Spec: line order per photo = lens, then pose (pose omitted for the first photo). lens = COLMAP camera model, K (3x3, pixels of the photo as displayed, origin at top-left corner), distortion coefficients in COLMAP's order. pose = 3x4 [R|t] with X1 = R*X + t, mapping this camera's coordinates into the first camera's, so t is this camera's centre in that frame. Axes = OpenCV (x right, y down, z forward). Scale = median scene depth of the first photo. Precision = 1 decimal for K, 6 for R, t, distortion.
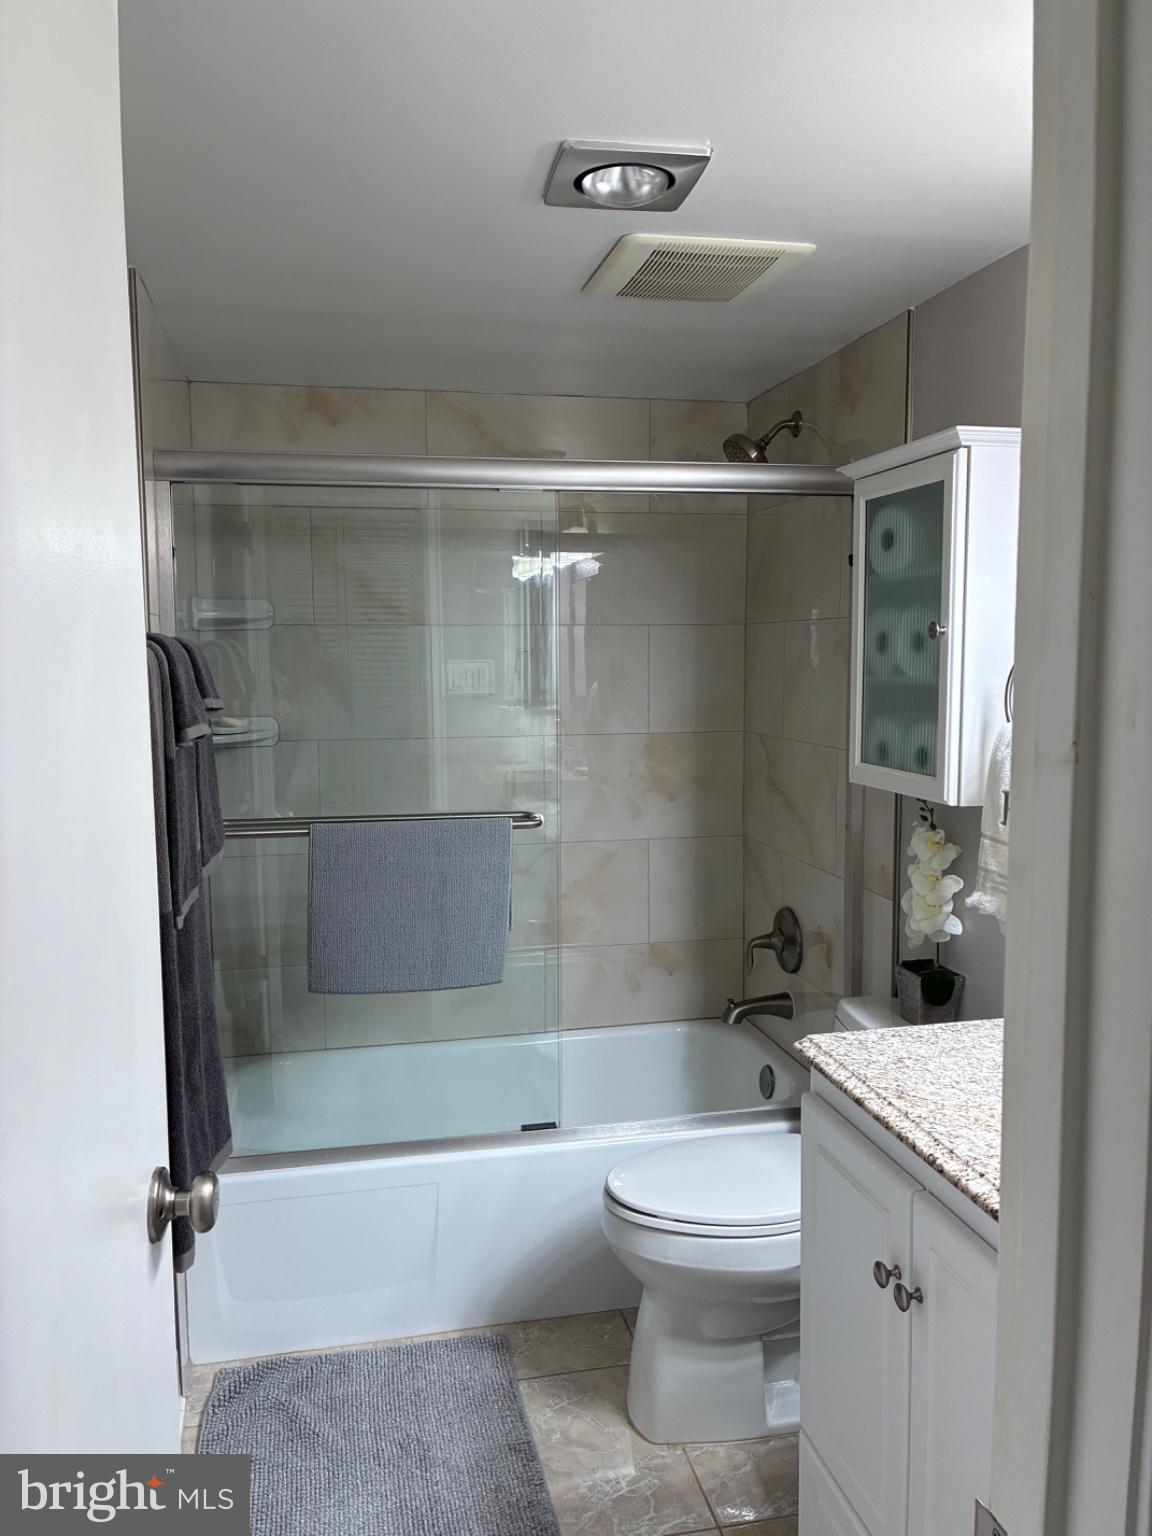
lens RADIAL K [[1163.9, 0, 573.6], [0, 1163.9, 764.6], [0, 0, 1]] dist [0.033128, -0.016538]
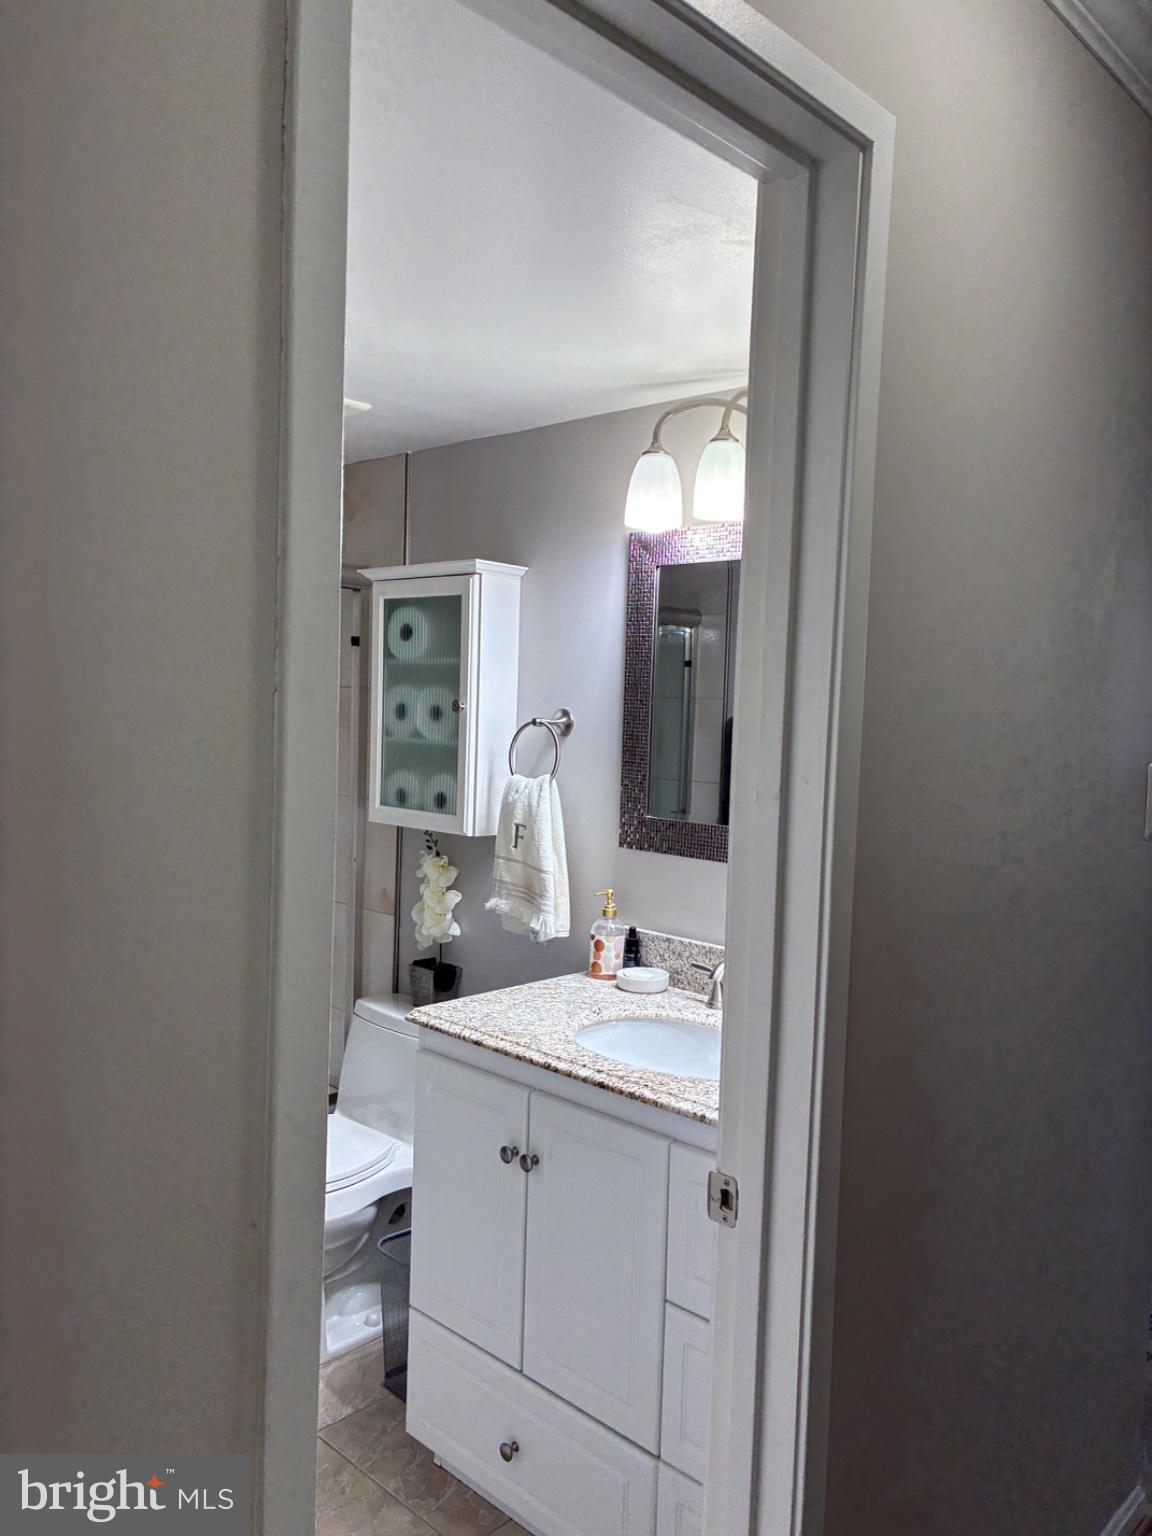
lens RADIAL K [[1163.9, 0, 573.4], [0, 1163.9, 772.0], [0, 0, 1]] dist [0.033128, -0.016538]
pose [[0.827764, 0.002872, 0.561069, -0.318112], [0.015956, 0.999462, -0.028657, 0.001623], [-0.560849, 0.032674, 0.827273, -0.172443]]
